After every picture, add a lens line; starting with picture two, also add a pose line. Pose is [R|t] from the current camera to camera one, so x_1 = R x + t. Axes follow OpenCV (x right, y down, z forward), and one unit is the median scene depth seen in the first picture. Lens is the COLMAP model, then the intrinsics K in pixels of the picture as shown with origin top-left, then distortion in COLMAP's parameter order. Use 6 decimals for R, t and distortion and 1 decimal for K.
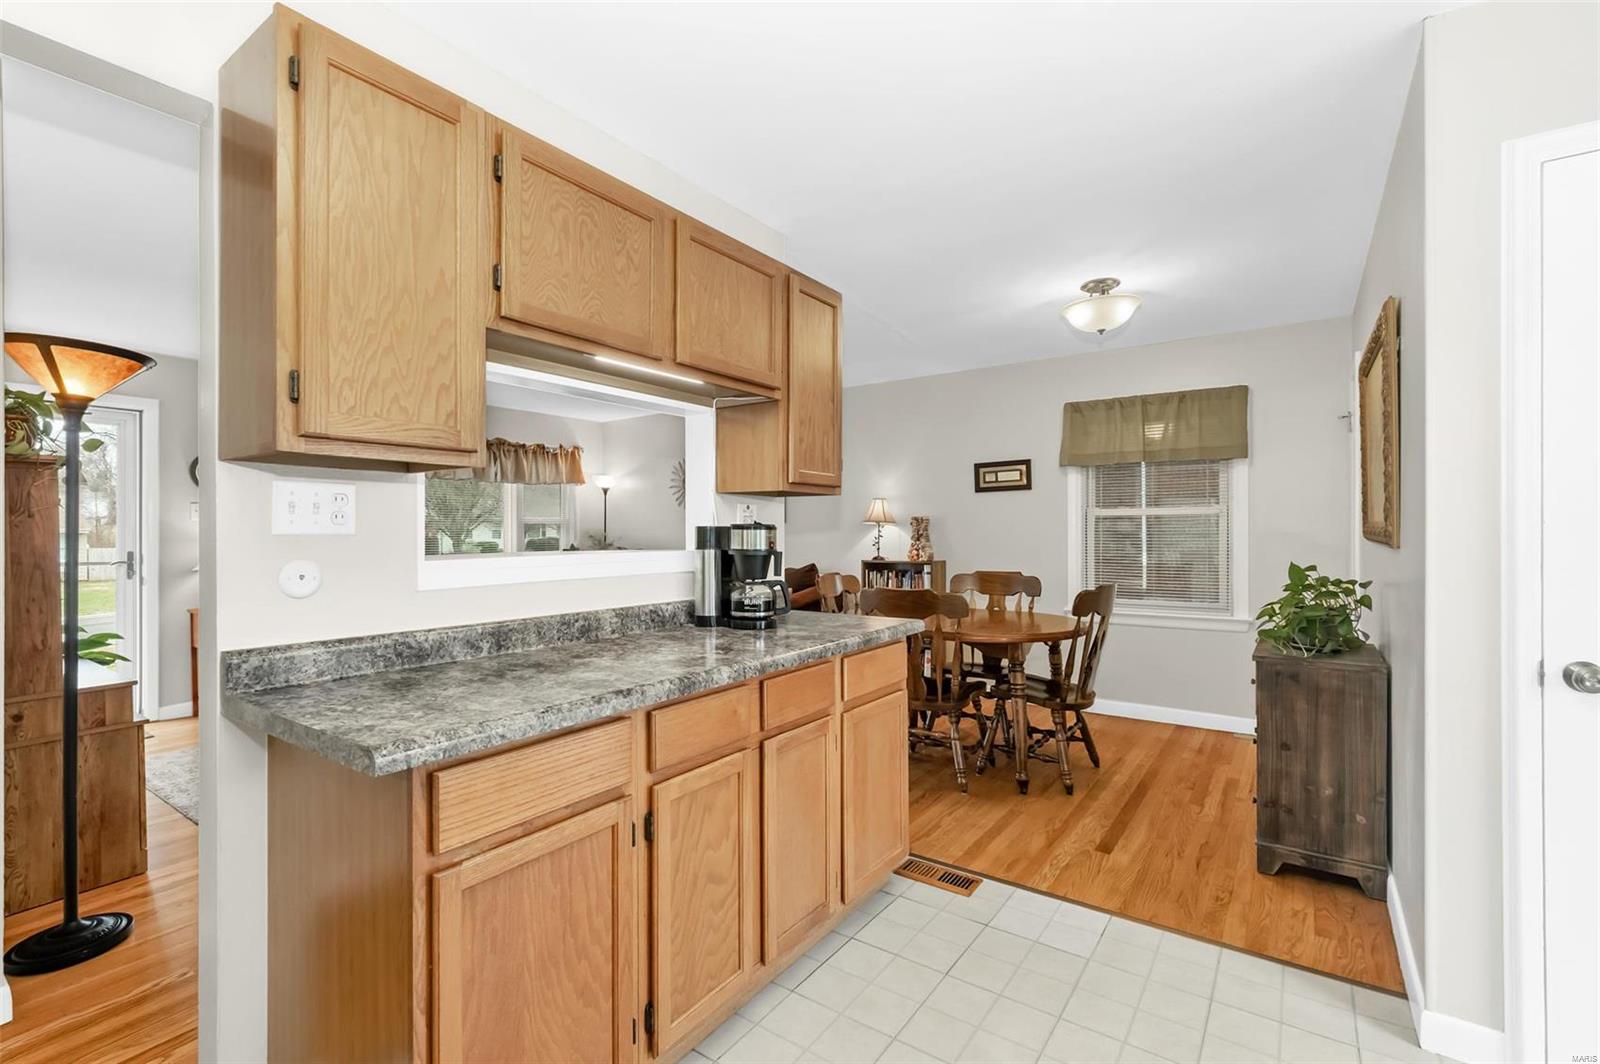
lens RADIAL K [[708.2, 0, 794.5], [0, 708.2, 527.4], [0, 0, 1]] dist [-0.000476, -0.000209]
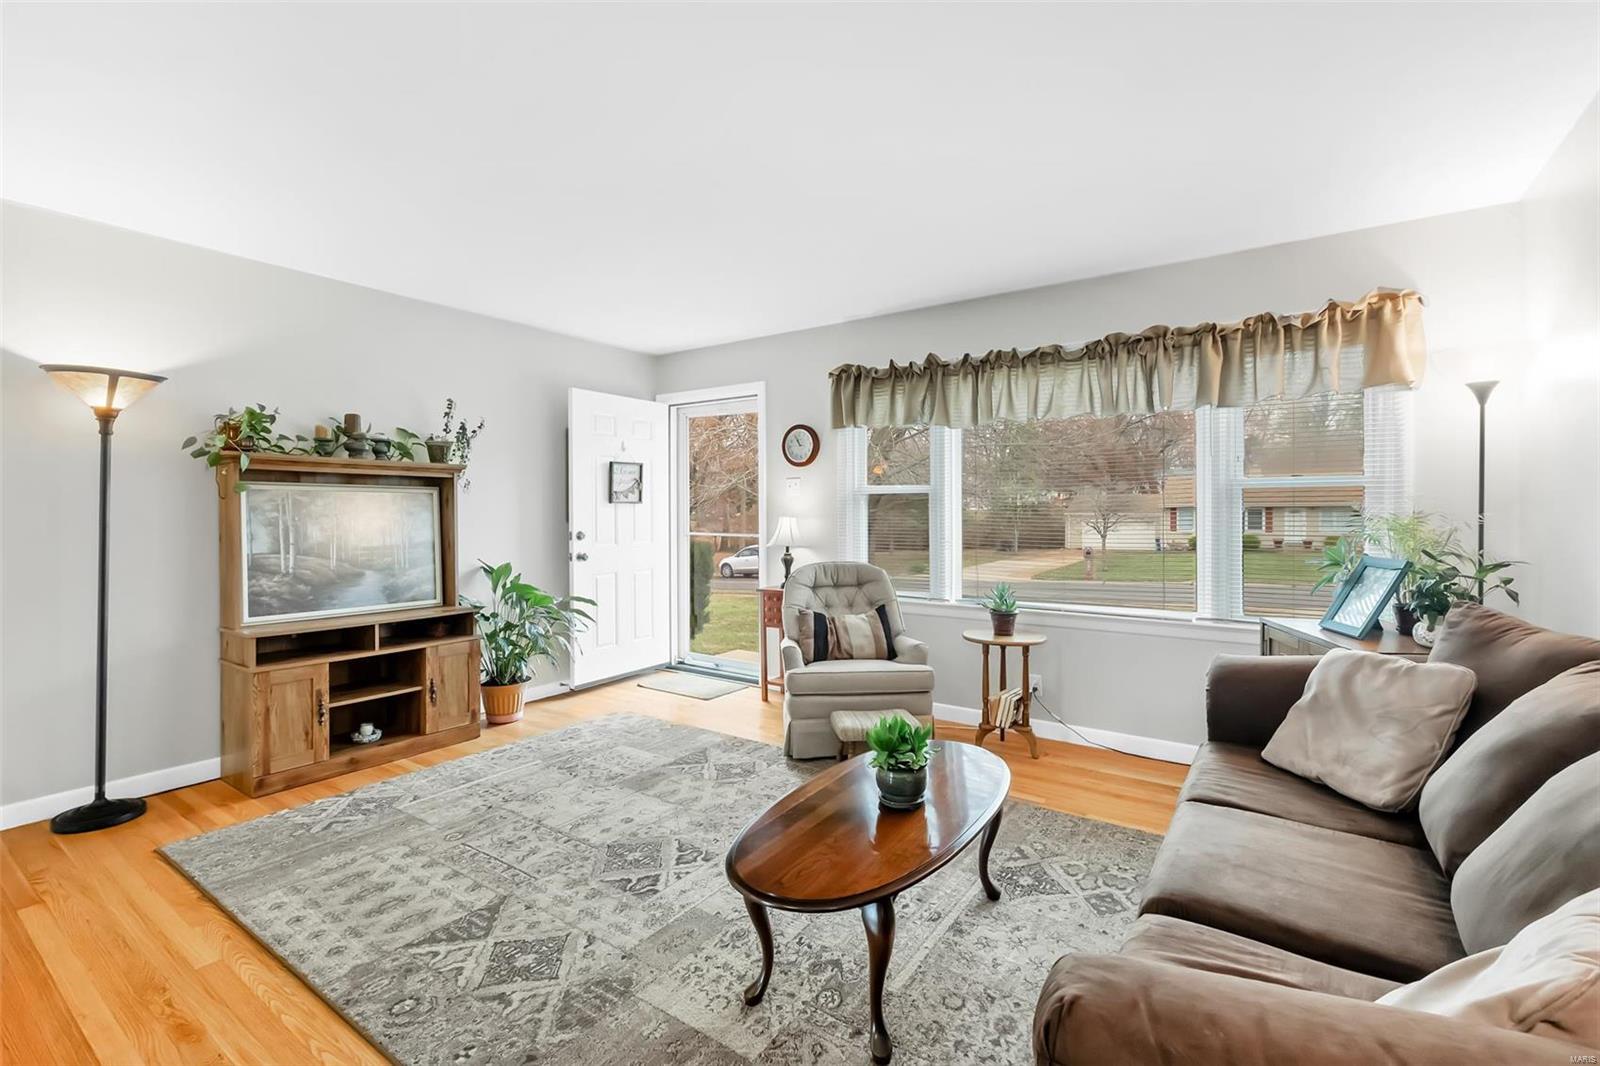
lens RADIAL K [[709.7, 0, 808.9], [0, 709.7, 508.7], [0, 0, 1]] dist [-0.000398, -0.000369]
pose [[0.005260, 0.004188, -0.999977, 0.139600], [0.009856, 0.999942, 0.004239, 0.003600], [0.999938, -0.009879, 0.005218, 1.034591]]
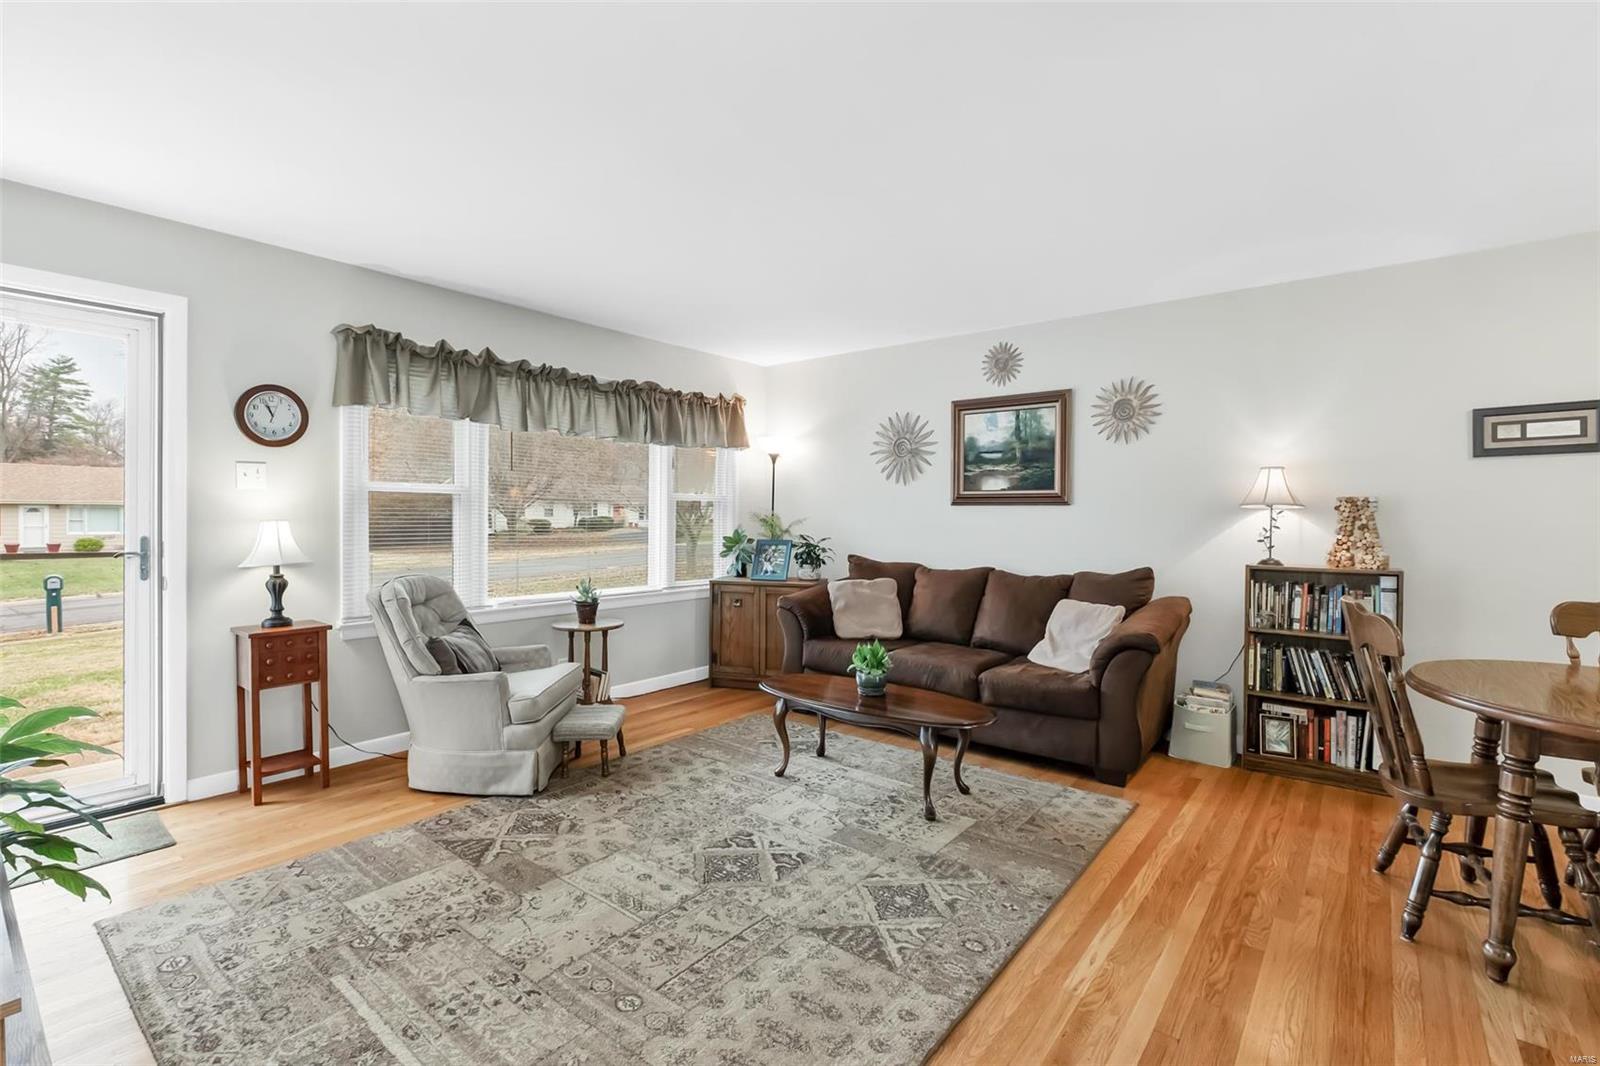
lens RADIAL K [[720.4, 0, 789.0], [0, 720.4, 515.6], [0, 0, 1]] dist [-0.003106, -0.001193]
pose [[0.997334, 0.012778, -0.071847, -0.309472], [-0.012111, 0.999880, 0.009707, 0.001233], [0.071962, -0.008811, 0.997368, 0.391782]]
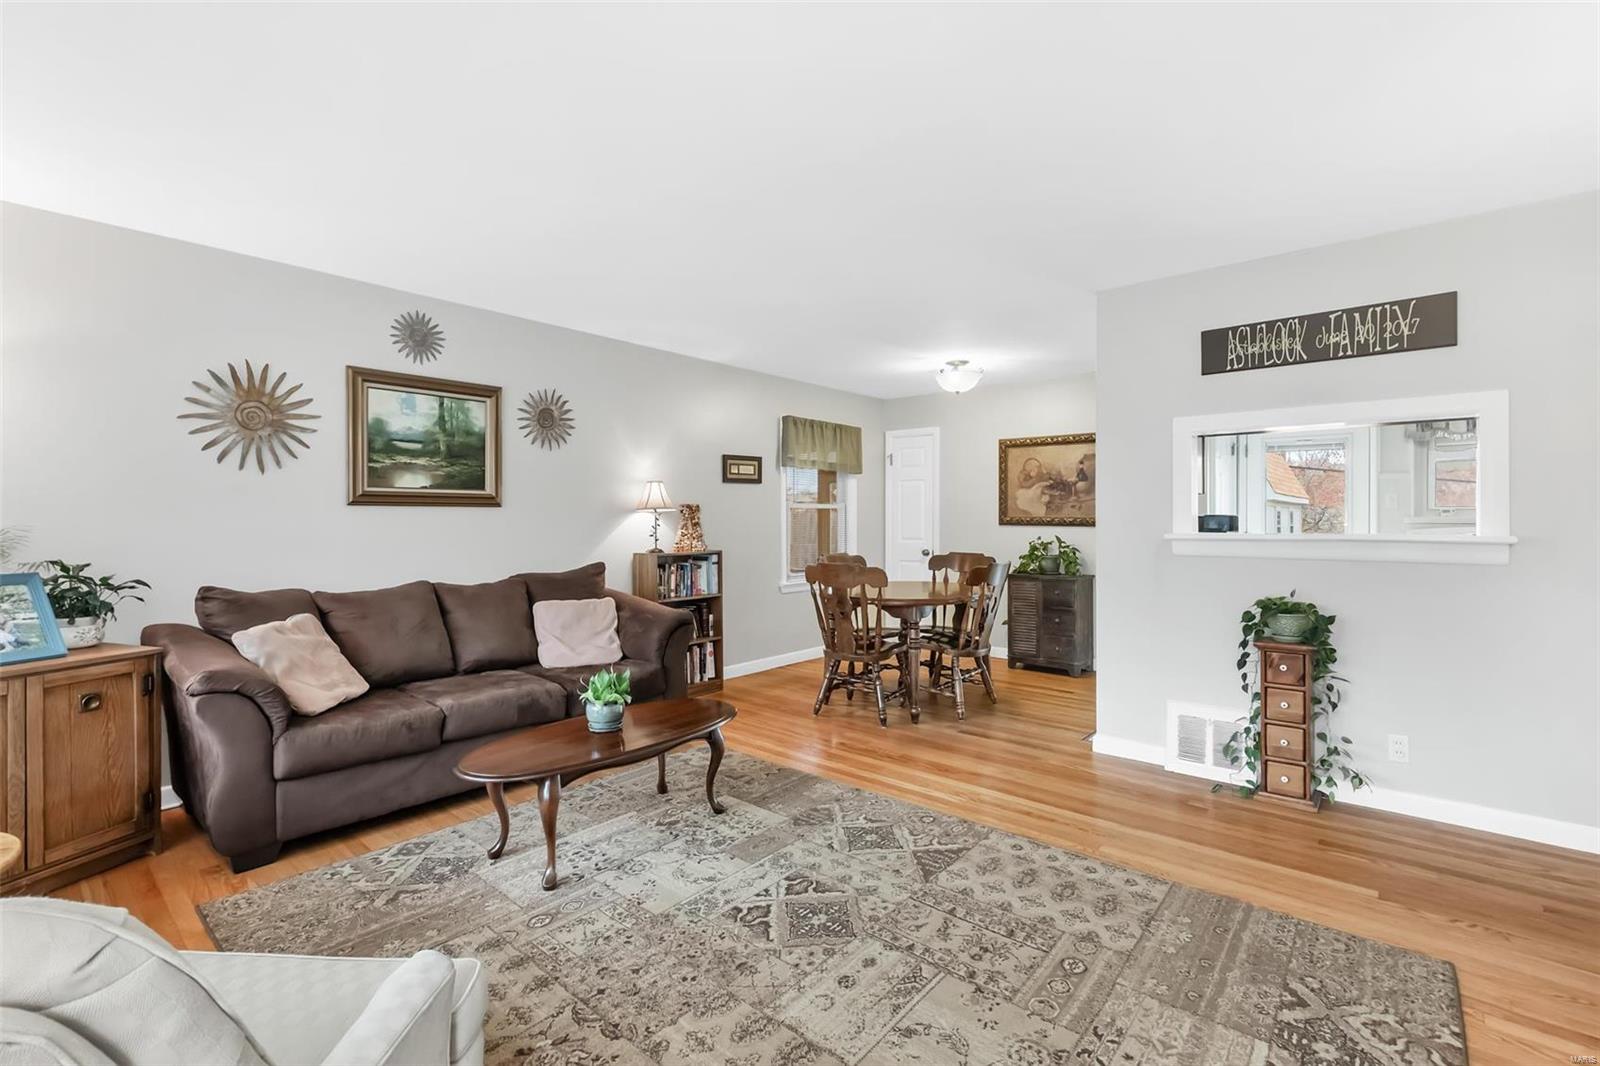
lens RADIAL K [[698.7, 0, 796.6], [0, 698.7, 518.7], [0, 0, 1]] dist [-0.000347, -0.000113]
pose [[0.108049, 0.004124, 0.994137, -0.830785], [-0.006582, 0.999972, -0.003433, 0.007189], [-0.994124, -0.006173, 0.108073, 0.873065]]
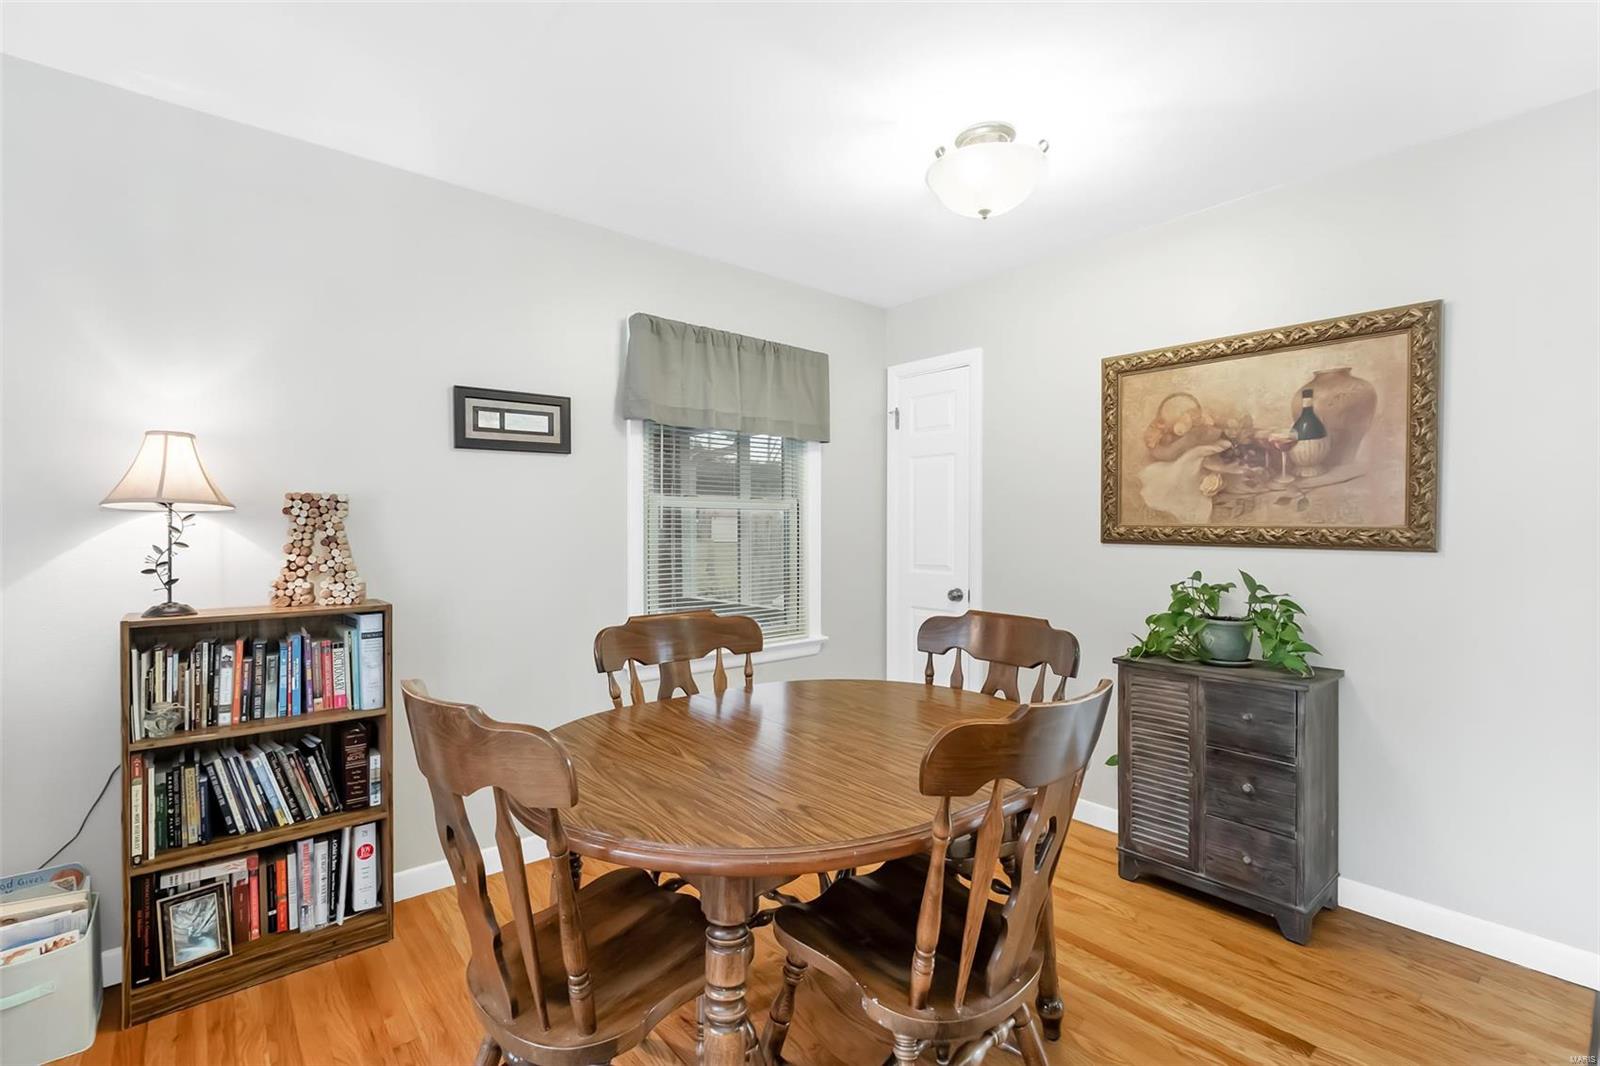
lens RADIAL K [[714.2, 0, 802.8], [0, 714.2, 535.1], [0, 0, 1]] dist [-0.006998, -0.000332]
pose [[0.245497, -0.003536, 0.969391, -0.158821], [-0.008672, 0.999945, 0.005844, 0.003738], [-0.969358, -0.009841, 0.245453, 0.737875]]
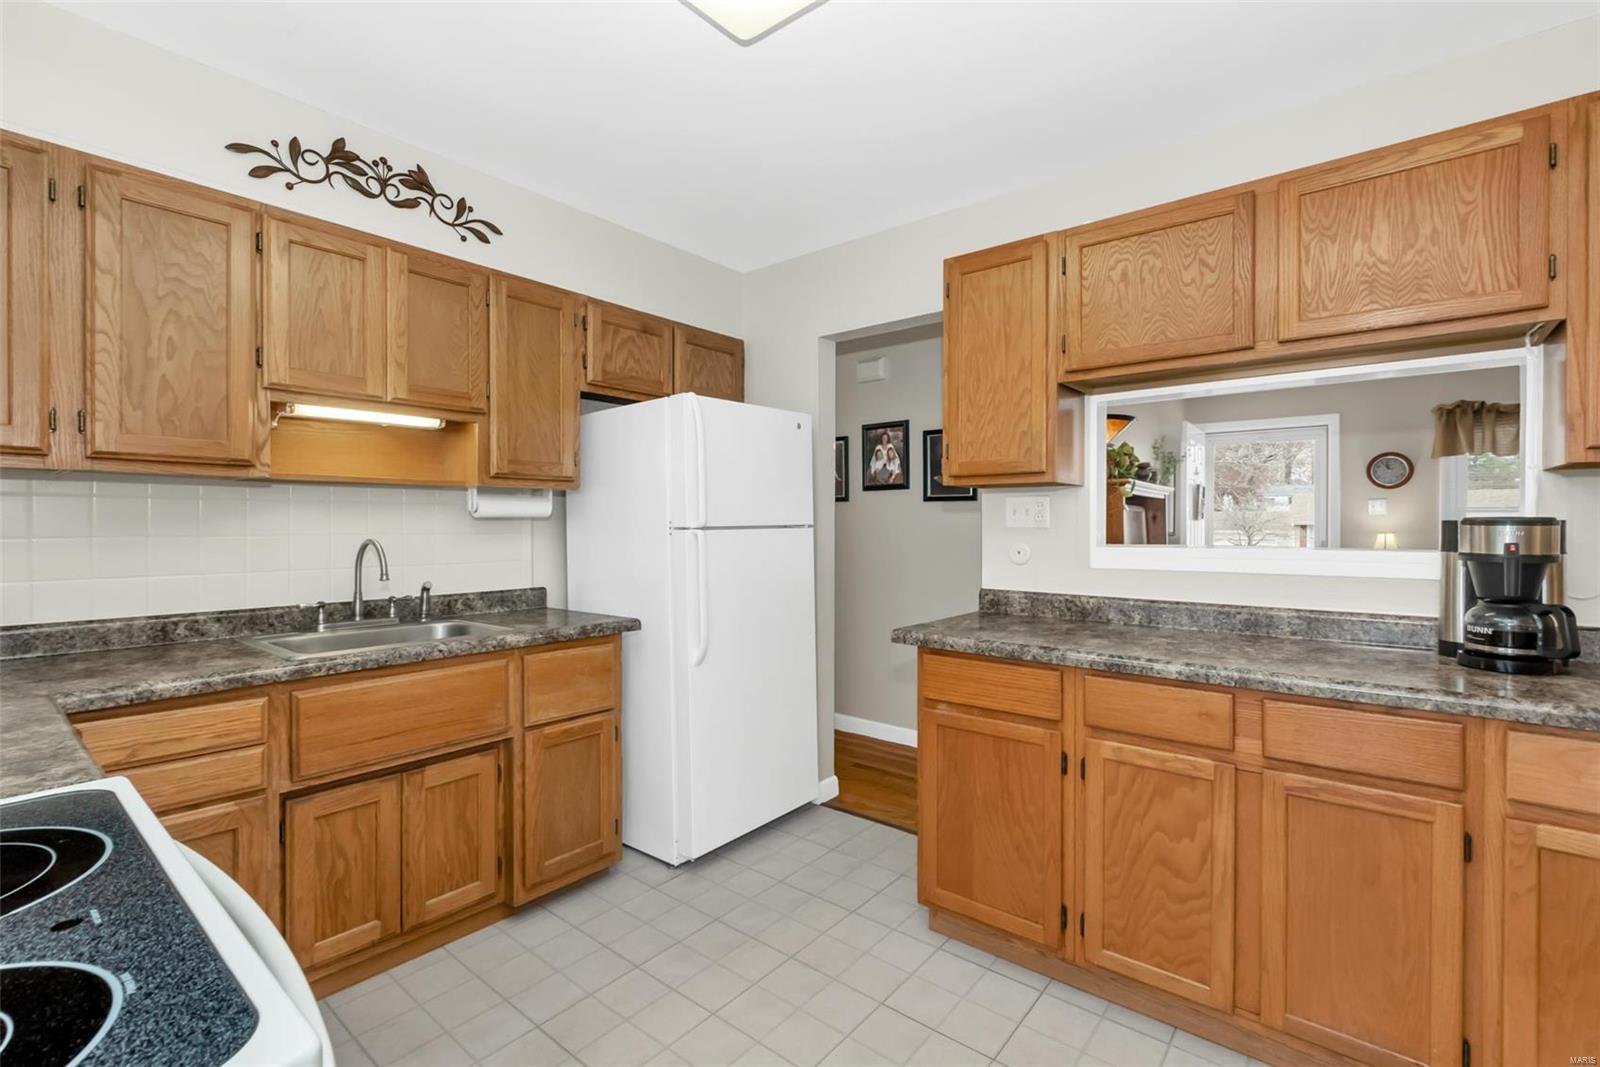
lens RADIAL K [[714.2, 0, 802.8], [0, 714.2, 535.6], [0, 0, 1]] dist [-0.006998, -0.000332]
pose [[-0.071748, 0.017439, -0.997270, 0.336181], [0.004057, 0.999844, 0.017192, -0.000783], [0.997415, -0.002813, -0.071807, 0.190858]]
